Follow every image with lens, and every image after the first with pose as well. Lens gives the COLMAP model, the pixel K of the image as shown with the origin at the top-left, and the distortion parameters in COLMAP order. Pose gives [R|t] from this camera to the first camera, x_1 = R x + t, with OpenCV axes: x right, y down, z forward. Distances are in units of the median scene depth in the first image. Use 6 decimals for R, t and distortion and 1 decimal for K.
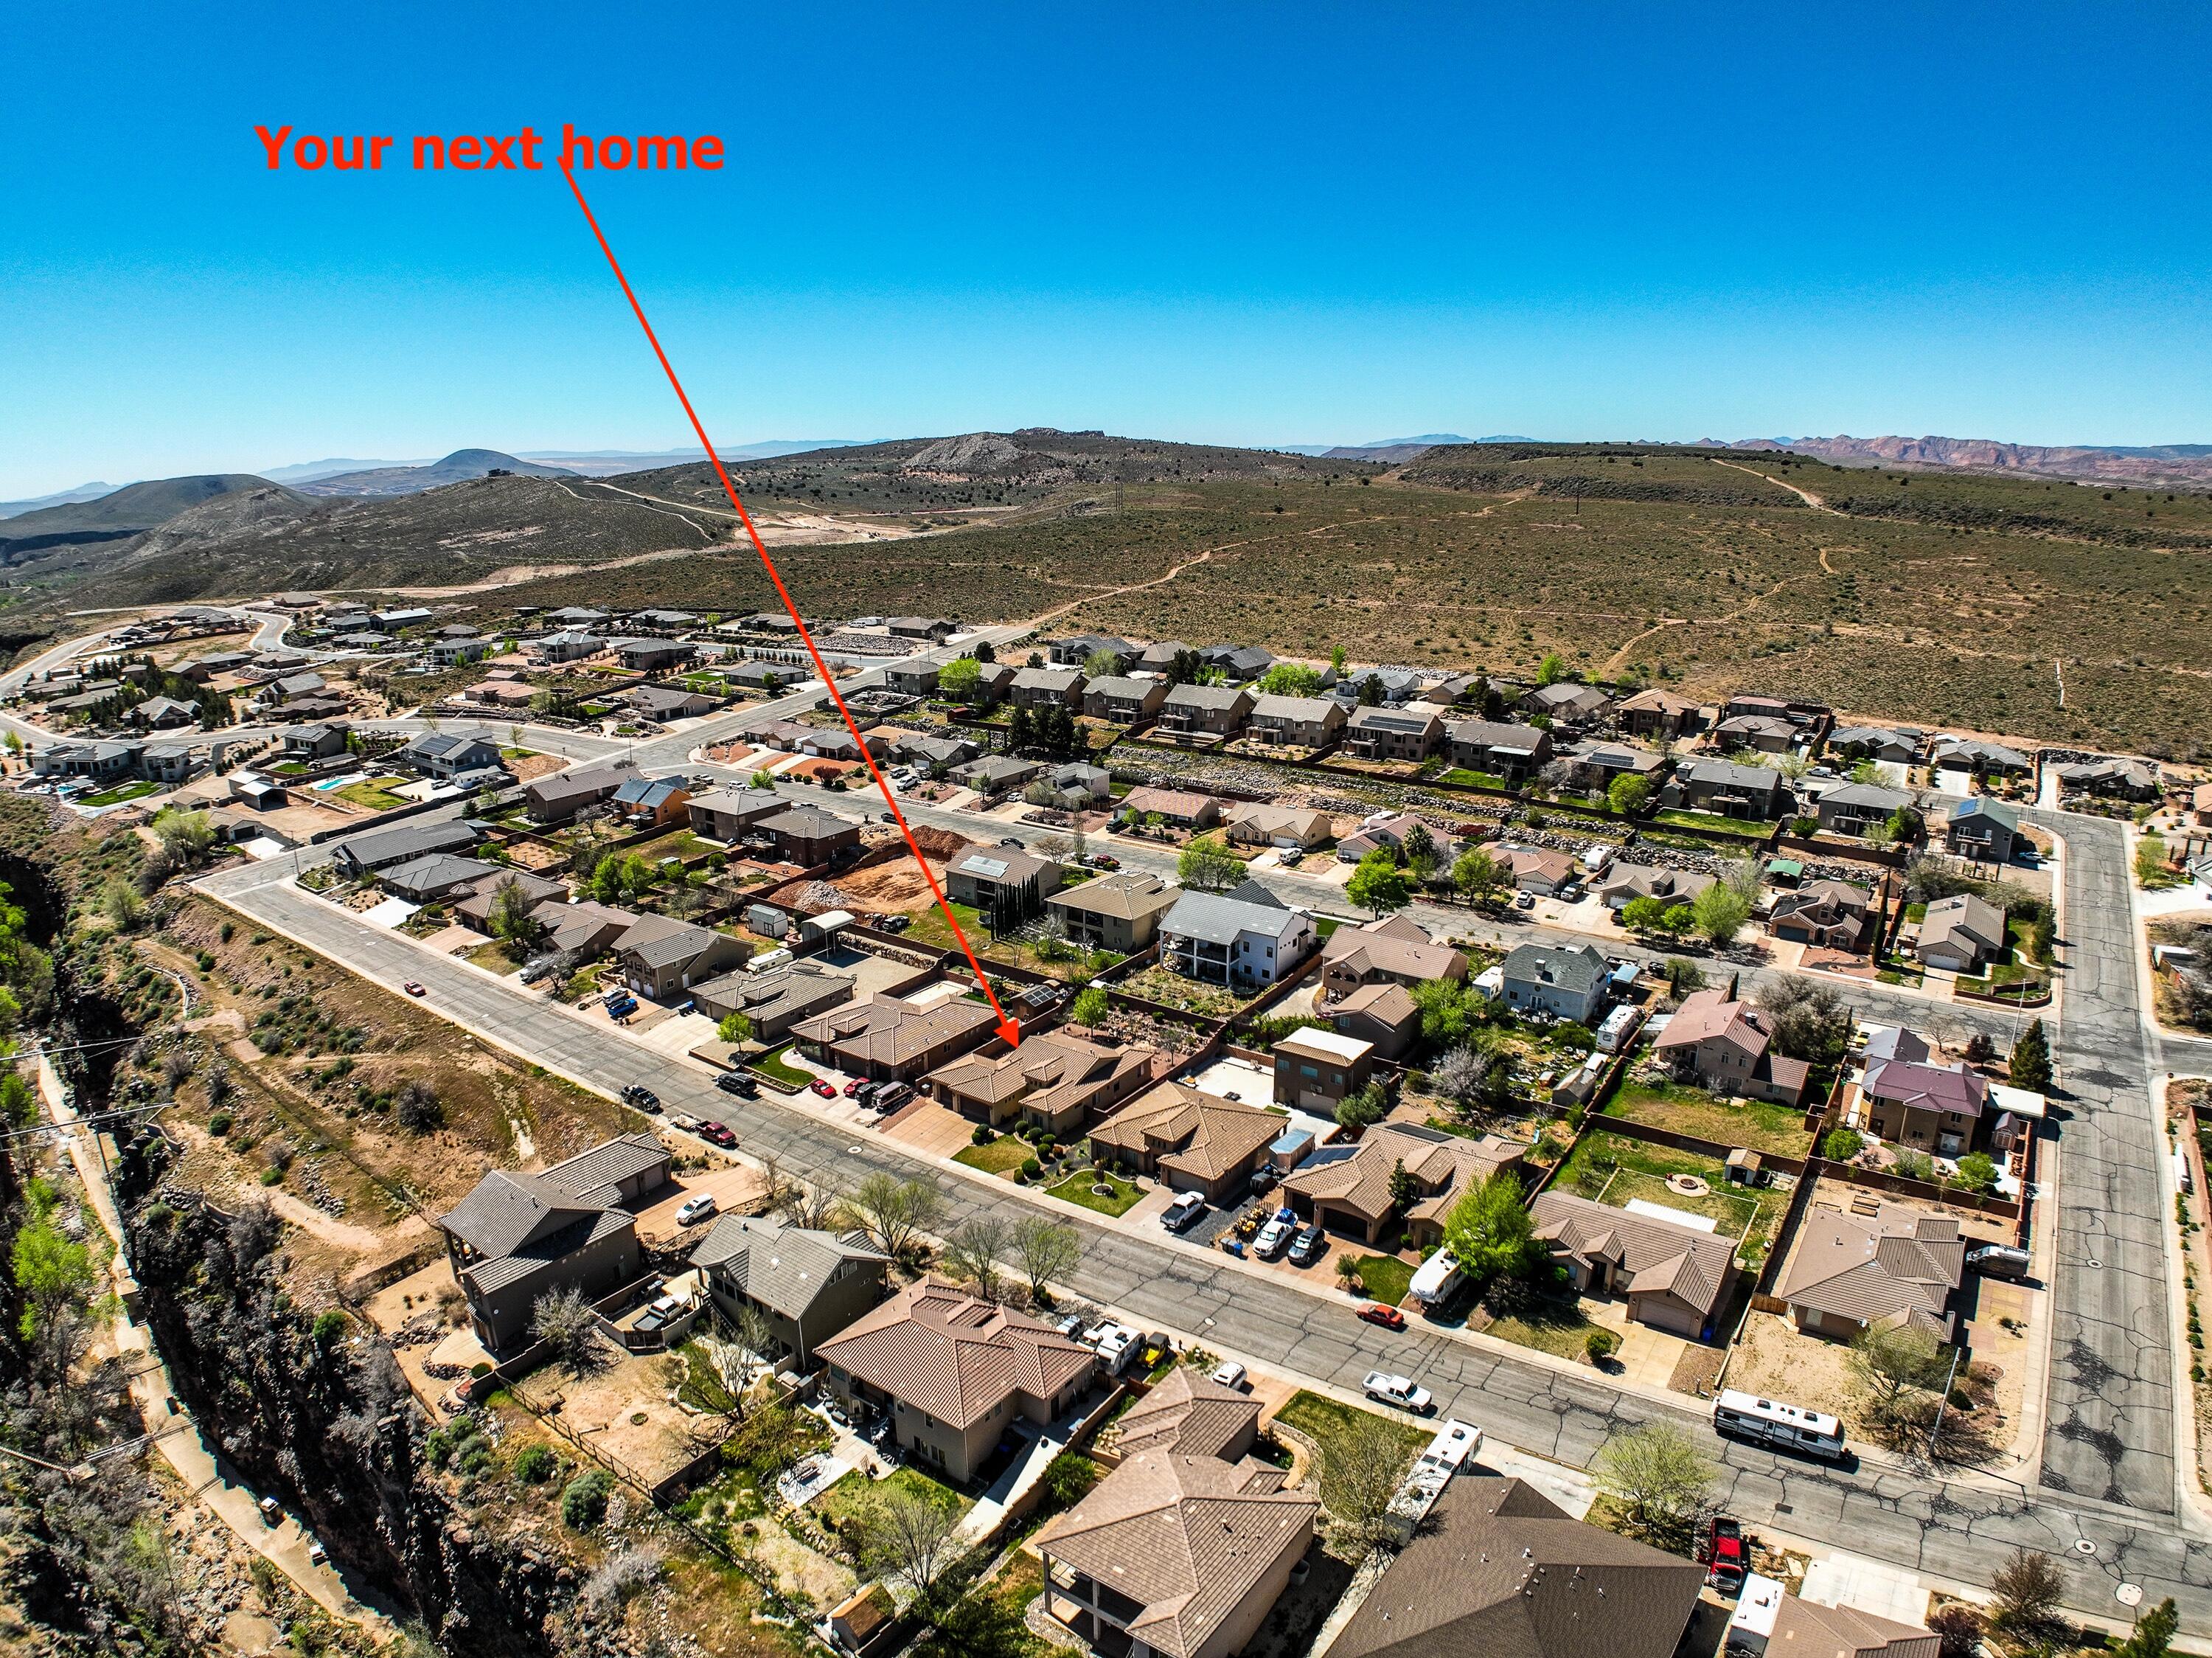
lens RADIAL K [[1374.4, 0, 1103.2], [0, 1374.4, 819.9], [0, 0, 1]] dist [-0.181569, 0.028376]
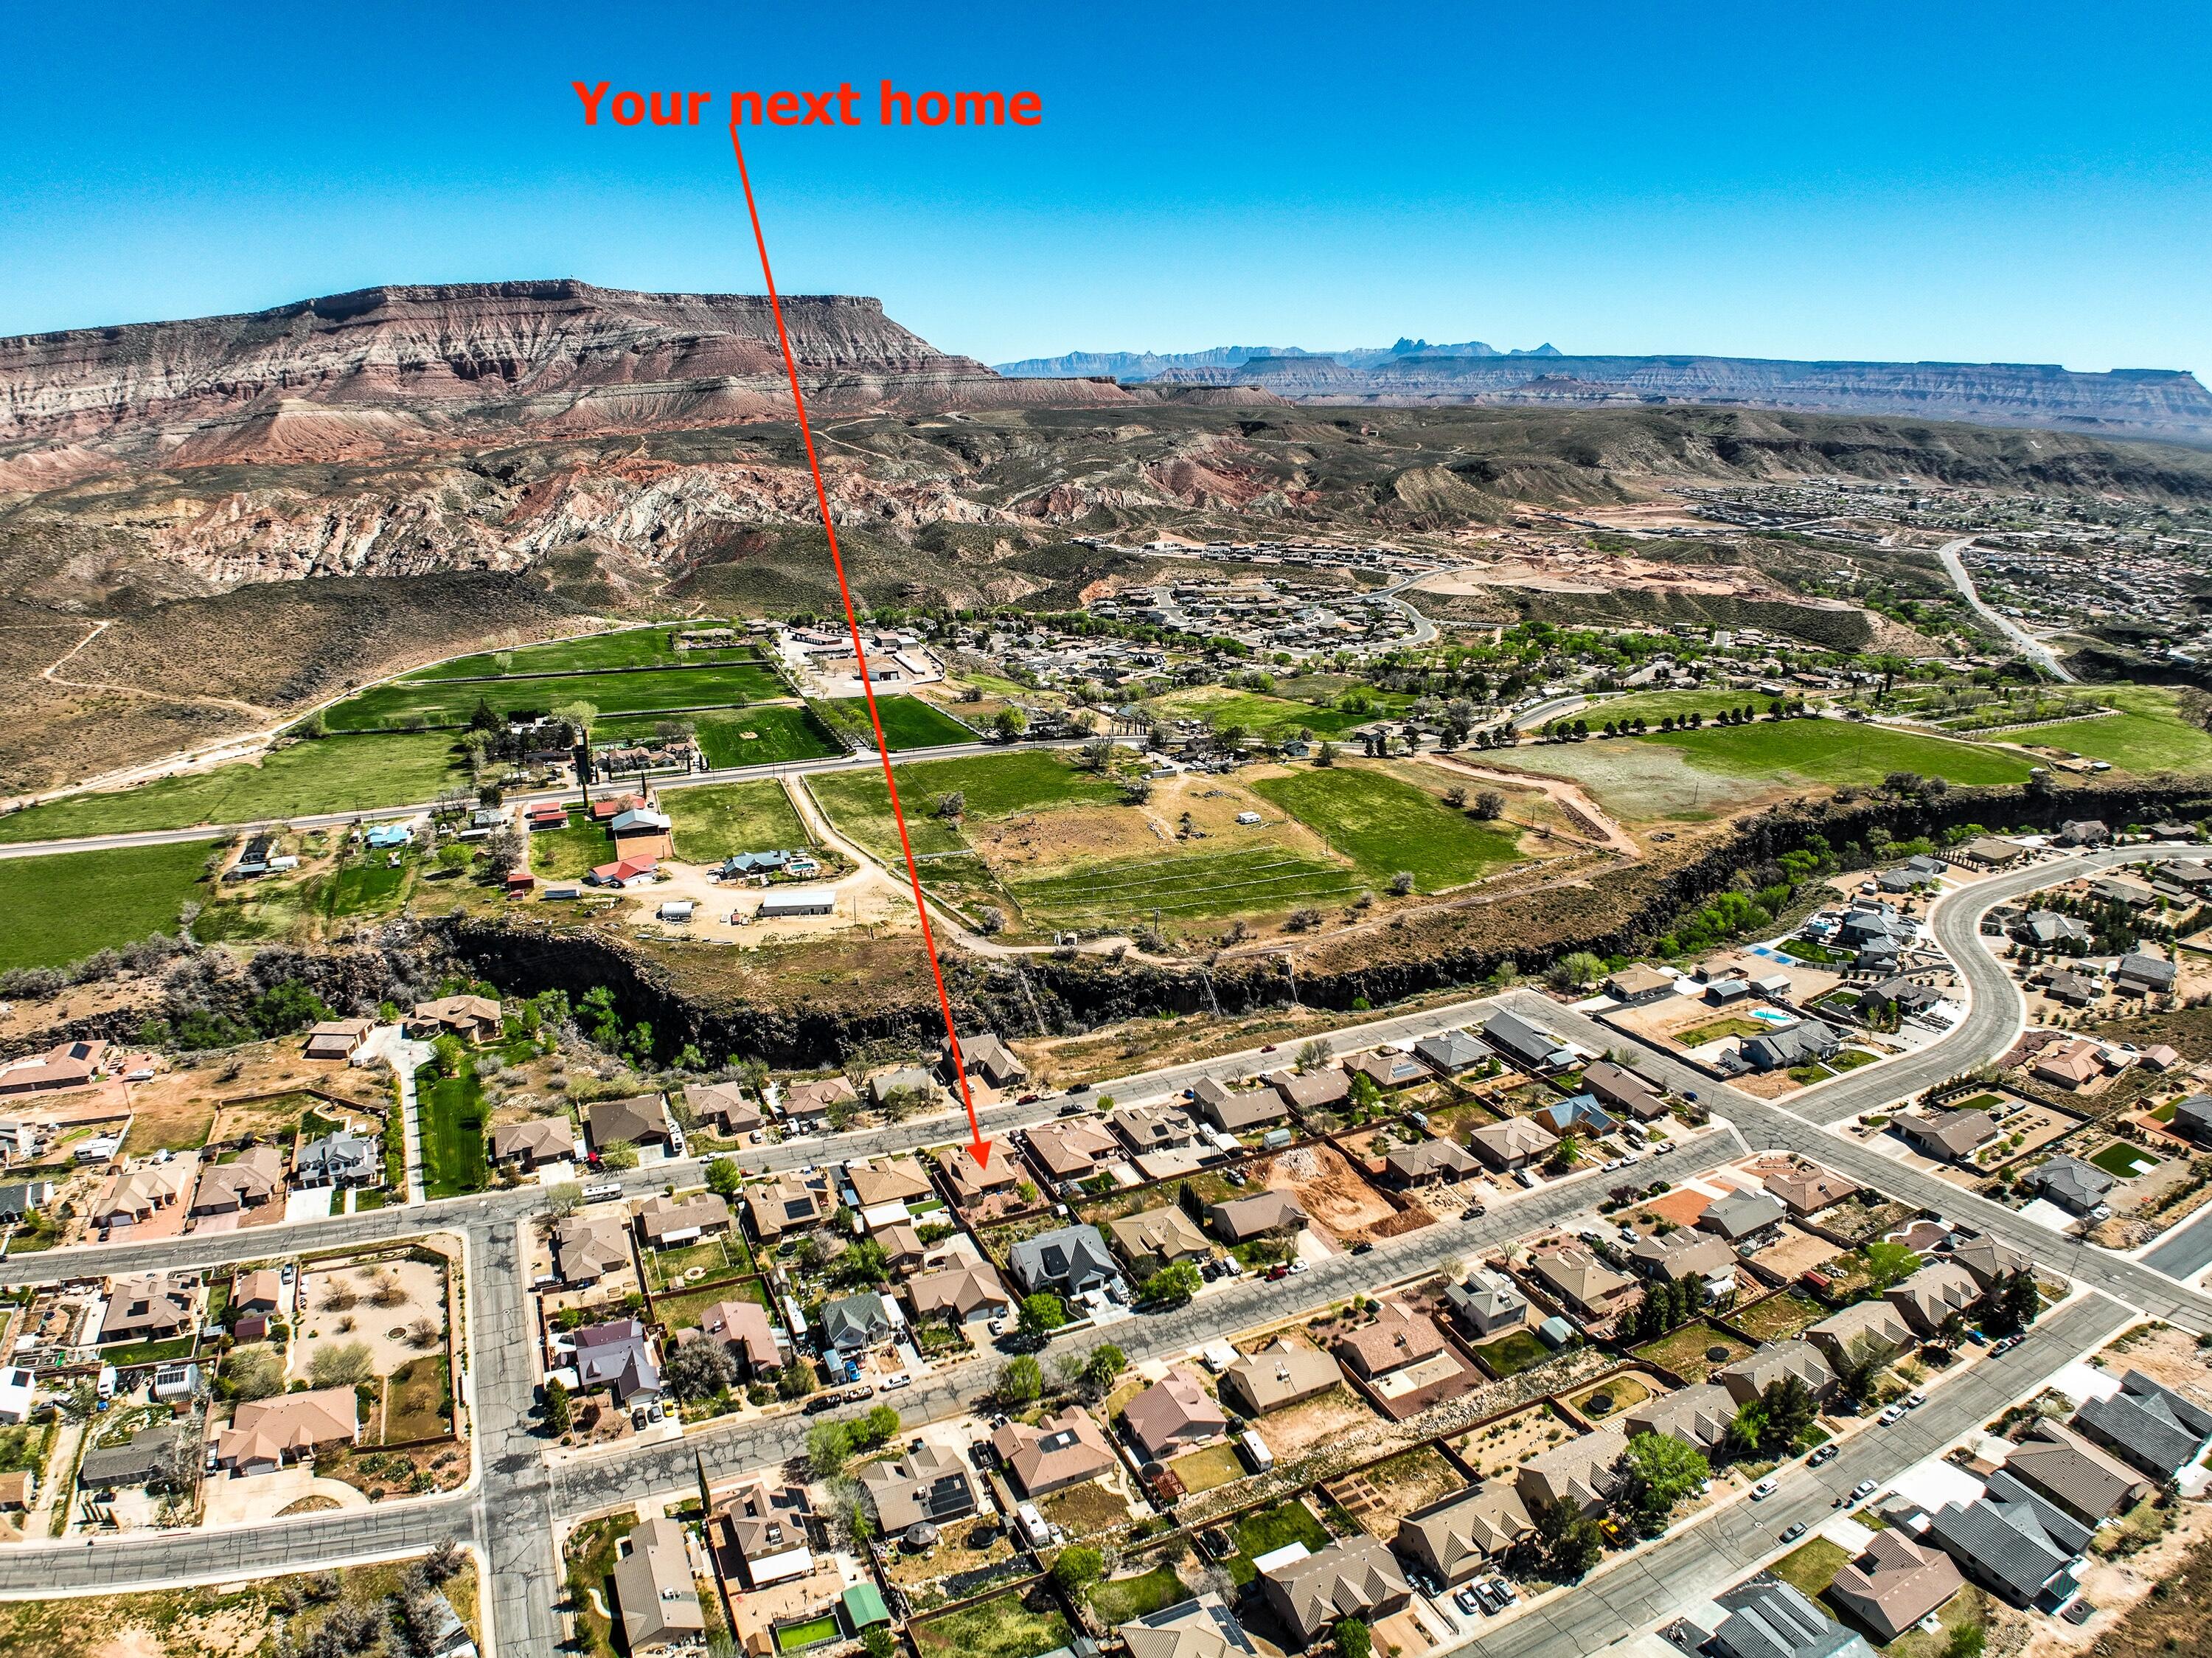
lens RADIAL K [[1363.2, 0, 1107.0], [0, 1363.2, 797.2], [0, 0, 1]] dist [-0.174434, 0.025425]
pose [[-0.487036, 0.258923, -0.834119, 1.151174], [-0.226985, 0.884703, 0.407160, -0.956158], [0.843370, 0.387634, -0.372110, 1.400219]]
